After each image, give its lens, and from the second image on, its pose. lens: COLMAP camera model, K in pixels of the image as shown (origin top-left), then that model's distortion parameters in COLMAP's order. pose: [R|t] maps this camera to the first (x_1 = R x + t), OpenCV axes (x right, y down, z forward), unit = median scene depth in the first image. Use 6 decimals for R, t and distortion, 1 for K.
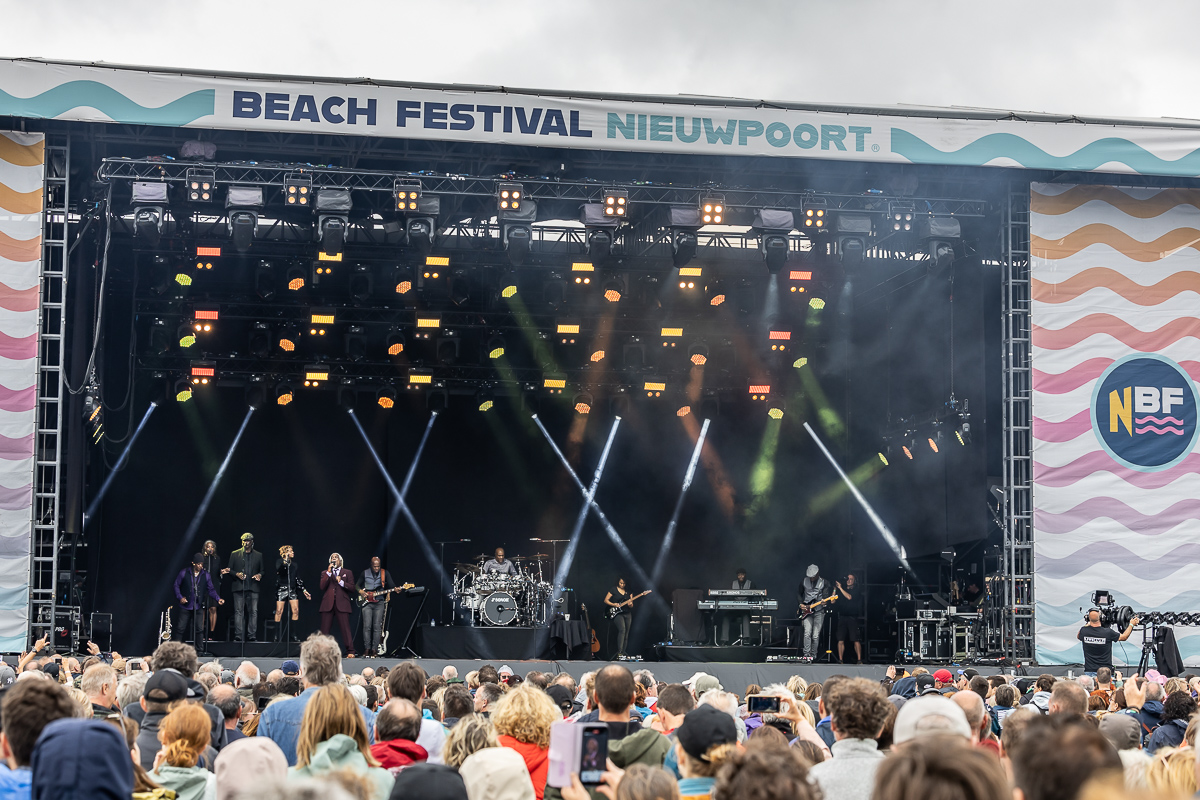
lens RADIAL K [[2300.2, 0, 600.0], [0, 2300.2, 400.0], [0, 0, 1]] dist [0.045884, 0.329418]
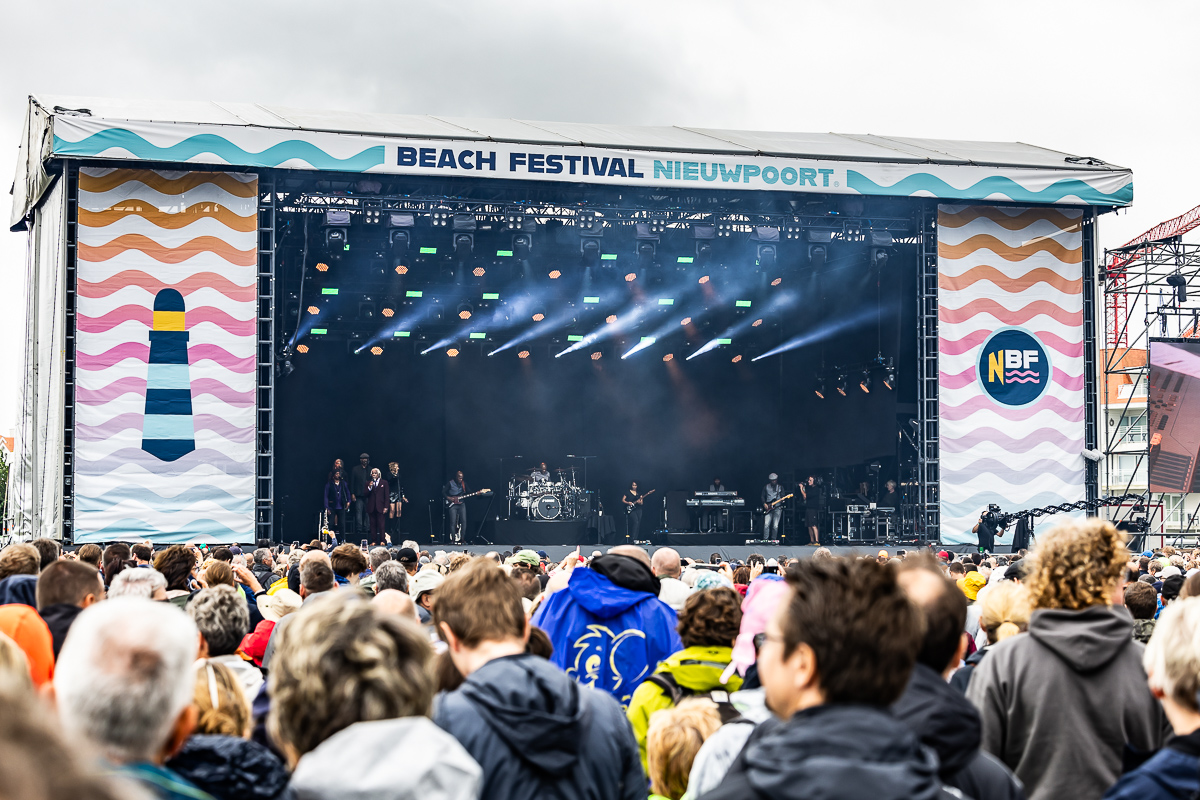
lens RADIAL K [[2300.2, 0, 600.0], [0, 2300.2, 400.0], [0, 0, 1]] dist [0.045884, 0.329418]
pose [[0.994364, -0.003250, 0.105972, -0.171867], [-0.002588, 0.998488, 0.054903, -0.052586], [-0.105990, -0.054868, 0.992852, -0.391661]]
